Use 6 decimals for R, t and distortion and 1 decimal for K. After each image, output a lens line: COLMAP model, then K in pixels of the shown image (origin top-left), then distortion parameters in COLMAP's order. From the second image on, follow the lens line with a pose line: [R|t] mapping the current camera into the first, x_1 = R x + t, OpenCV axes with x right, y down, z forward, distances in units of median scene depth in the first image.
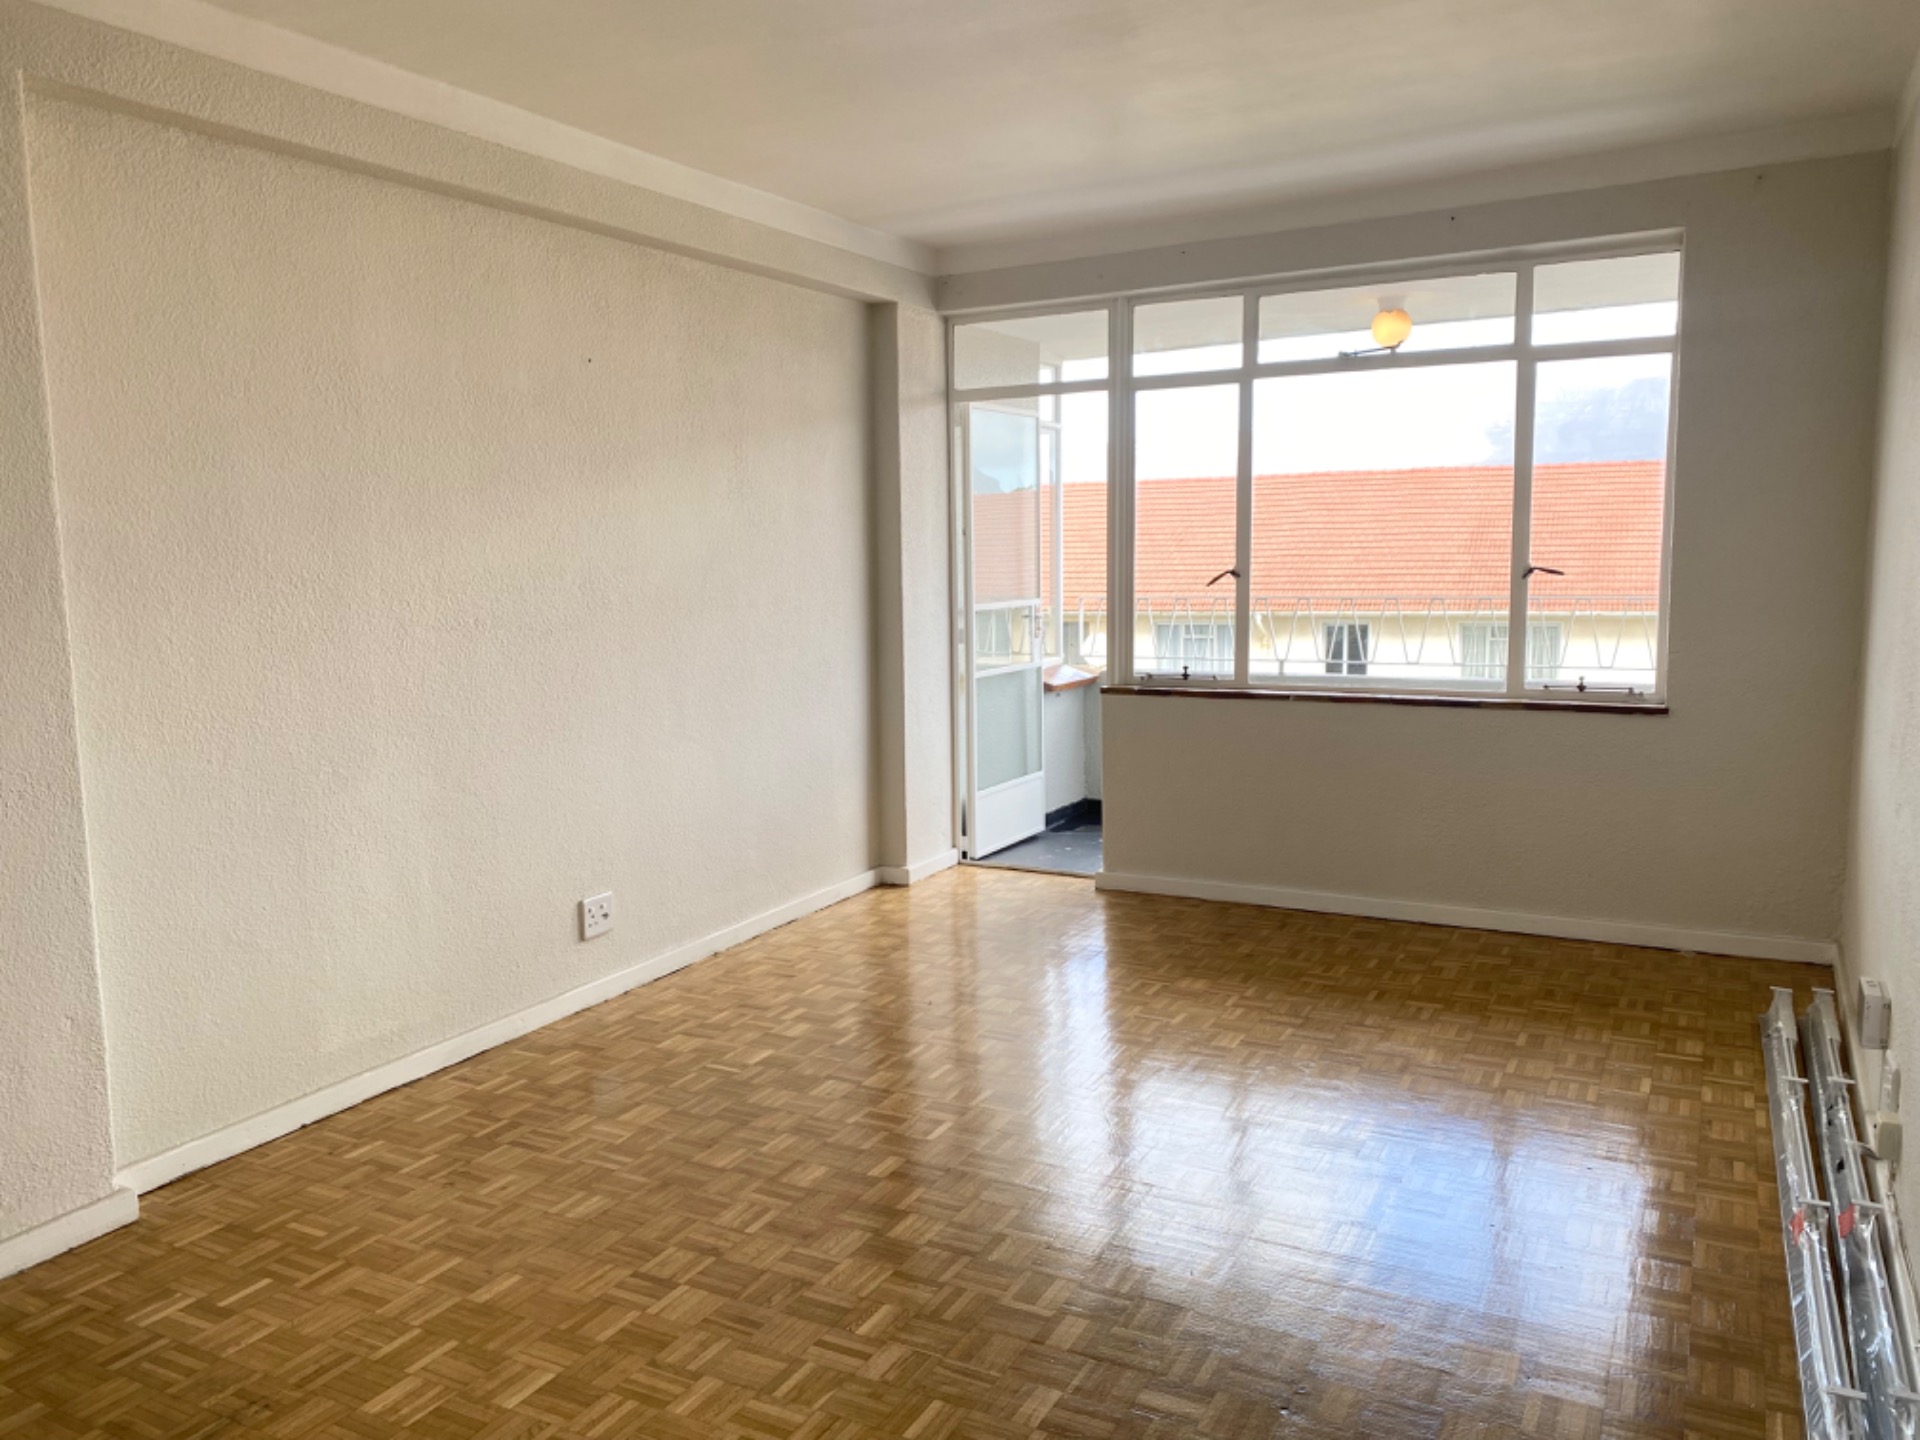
lens RADIAL K [[1466.8, 0, 947.1], [0, 1466.8, 706.4], [0, 0, 1]] dist [0.061836, -0.071736]
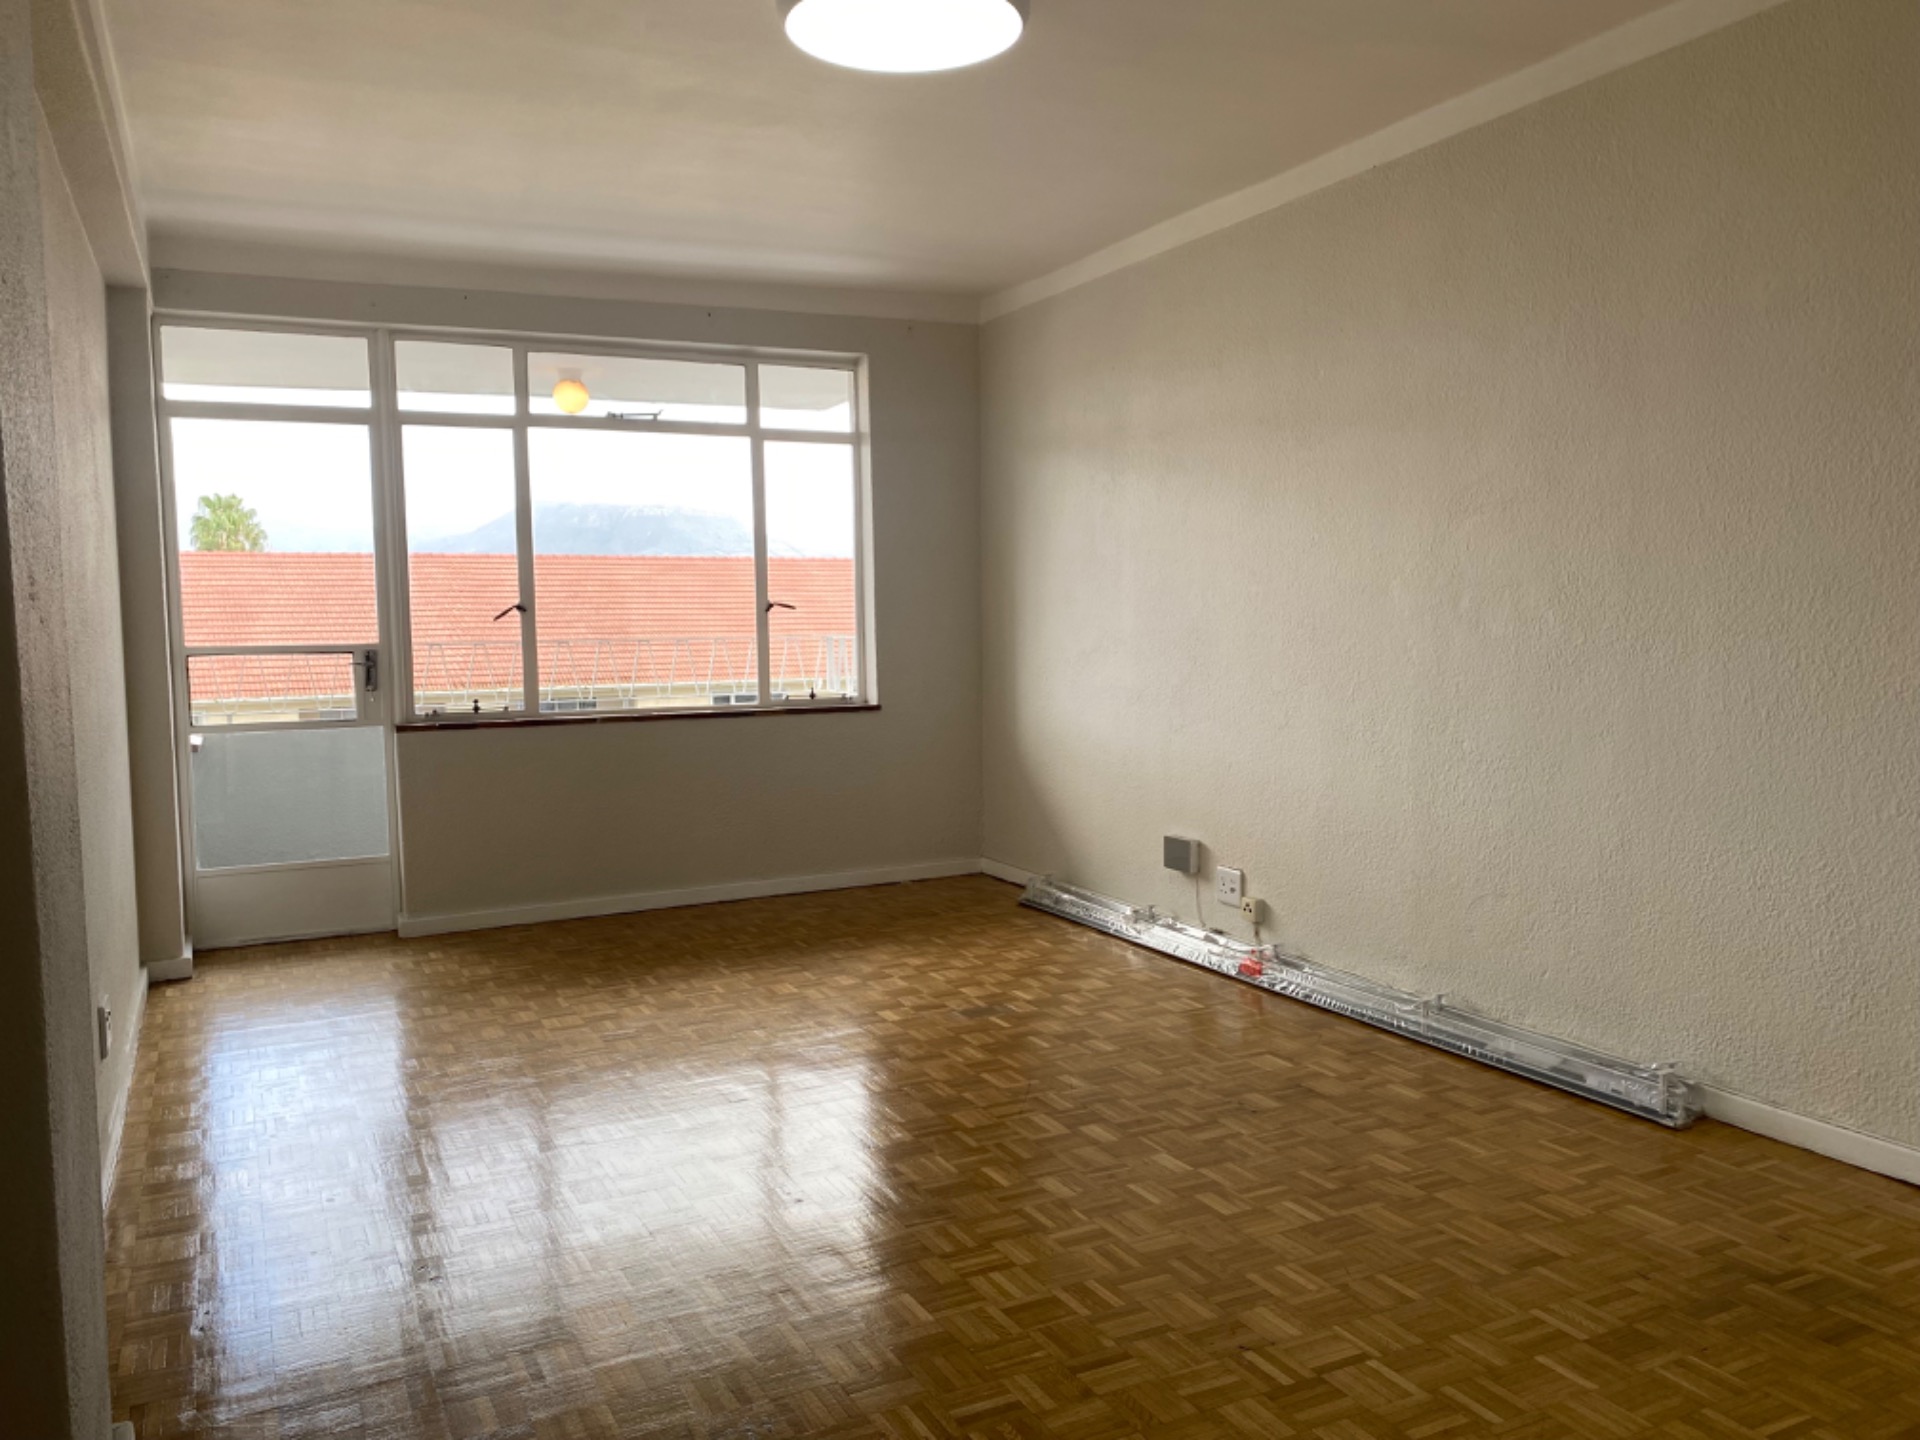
lens RADIAL K [[1466.8, 0, 945.0], [0, 1466.8, 705.0], [0, 0, 1]] dist [0.061836, -0.071736]
pose [[0.574713, -0.042693, 0.817241, -0.545085], [0.099258, 0.994902, -0.017828, 0.029686], [-0.812313, 0.091364, 0.576021, 0.170683]]
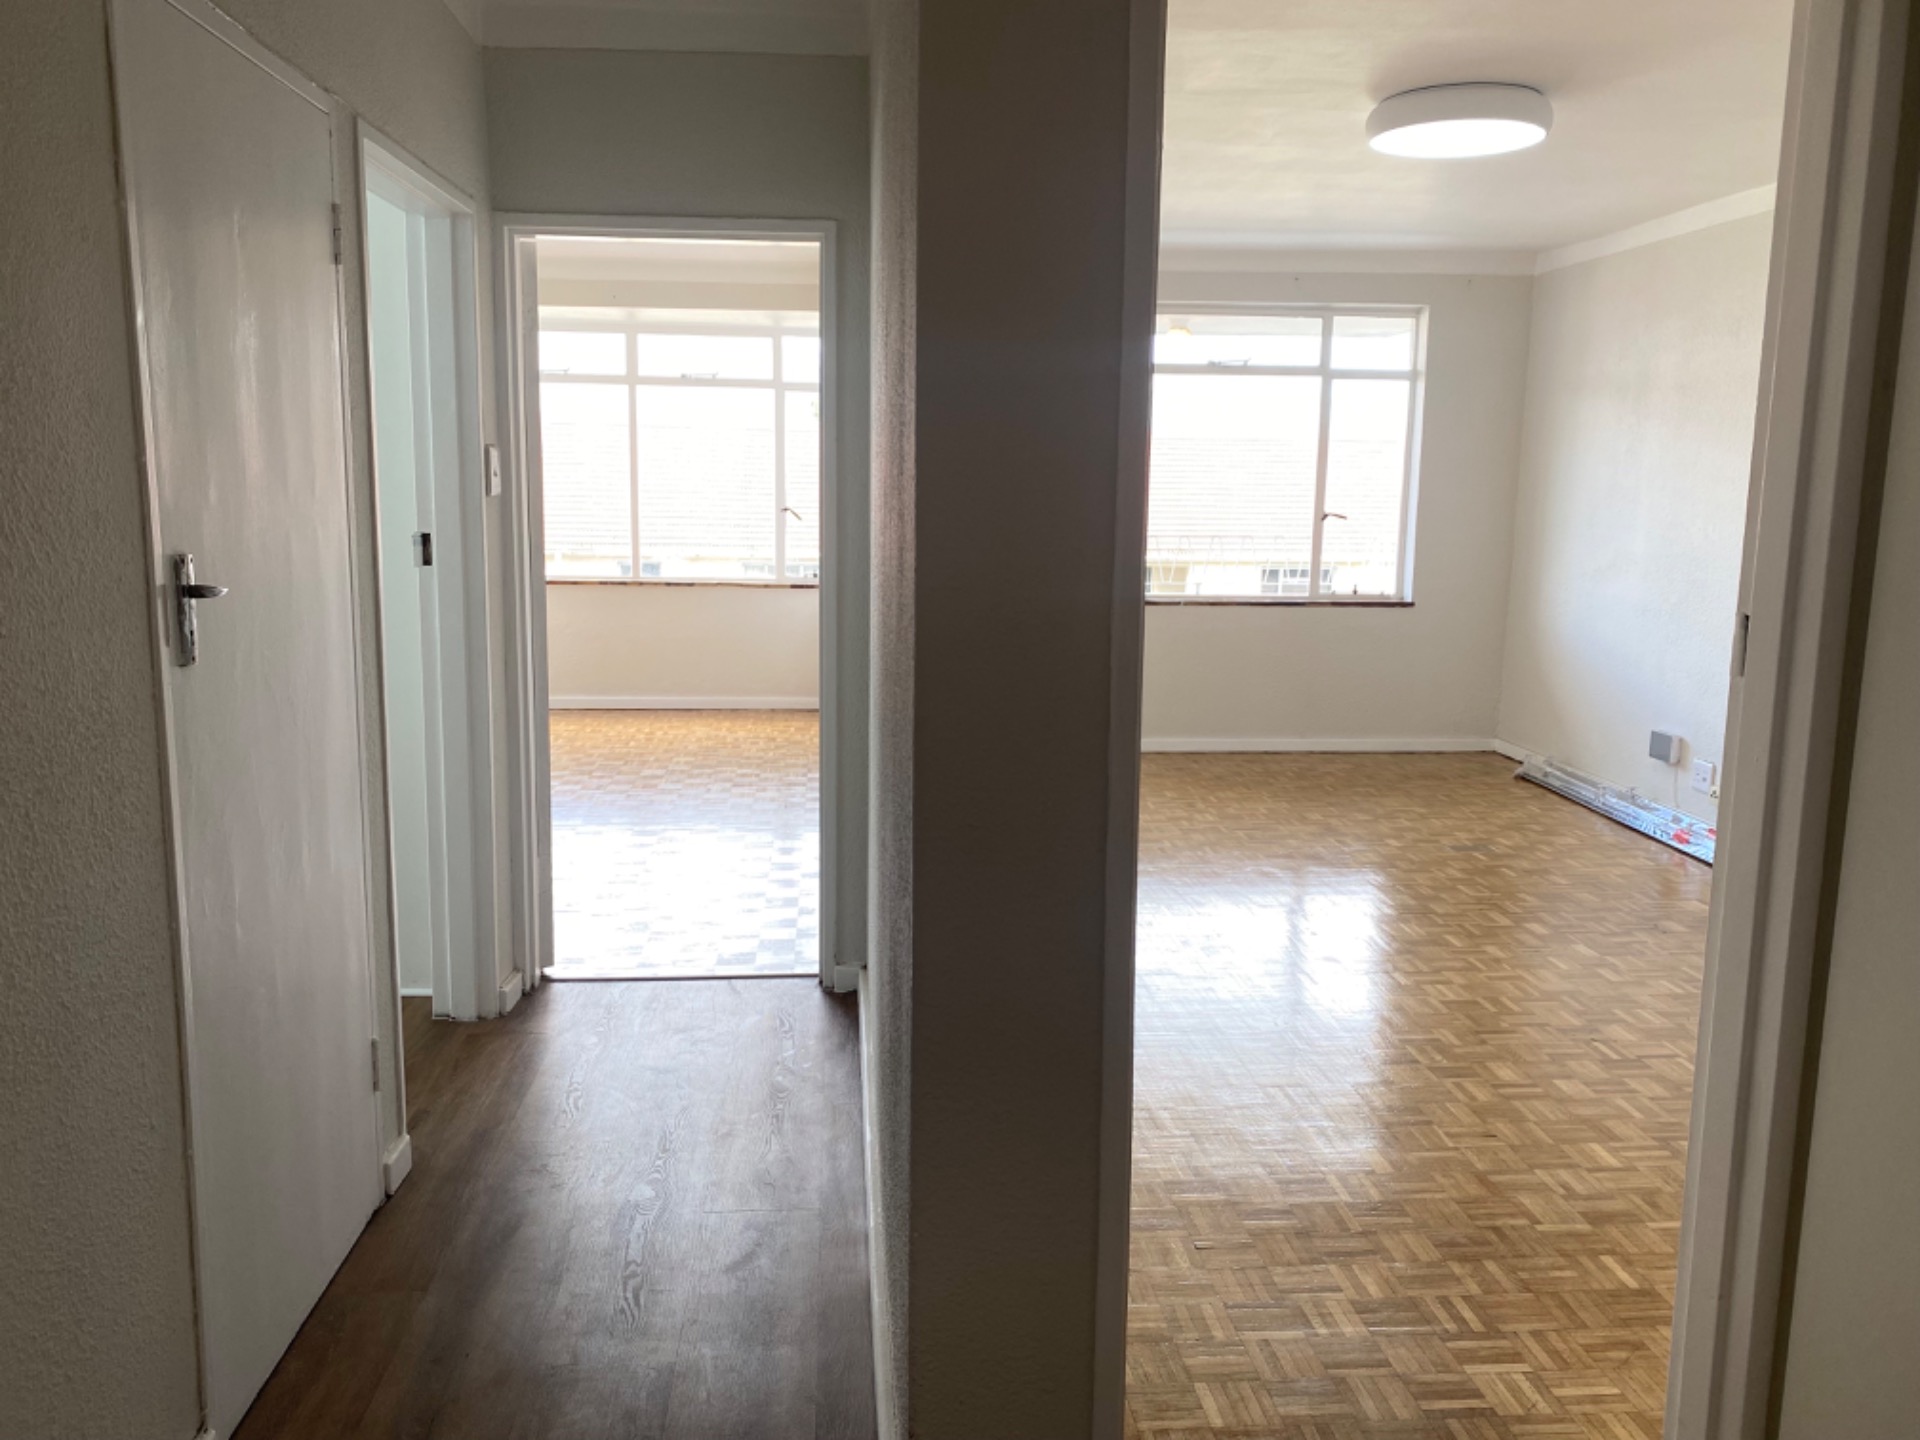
lens RADIAL K [[1466.8, 0, 967.2], [0, 1466.8, 703.1], [0, 0, 1]] dist [0.061836, -0.071736]
pose [[0.822763, -0.052052, 0.565996, -0.794440], [0.030536, 0.998408, 0.047430, 0.019070], [-0.567563, -0.021740, 0.823043, -0.053314]]
